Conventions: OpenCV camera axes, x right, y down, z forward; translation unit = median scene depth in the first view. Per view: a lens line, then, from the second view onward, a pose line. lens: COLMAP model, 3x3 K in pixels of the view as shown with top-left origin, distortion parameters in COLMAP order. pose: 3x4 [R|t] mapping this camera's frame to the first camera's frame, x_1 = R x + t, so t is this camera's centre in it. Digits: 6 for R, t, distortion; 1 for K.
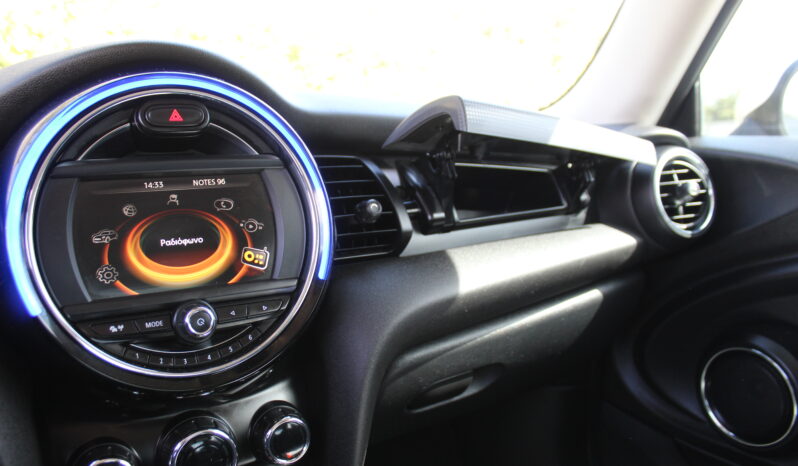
lens RADIAL K [[679.0, 0, 399.0], [0, 679.0, 233.0], [0, 0, 1]] dist [-0.165247, 0.156072]
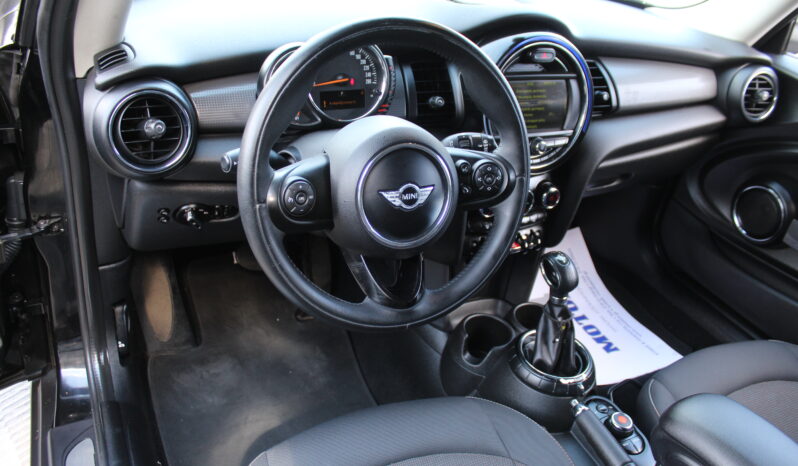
lens RADIAL K [[679.0, 0, 399.0], [0, 679.0, 233.0], [0, 0, 1]] dist [-0.165247, 0.156072]
pose [[0.985404, 0.167345, -0.031224, -0.605119], [-0.143900, 0.916838, 0.372426, -0.369337], [0.090951, -0.362497, 0.927537, -1.258909]]
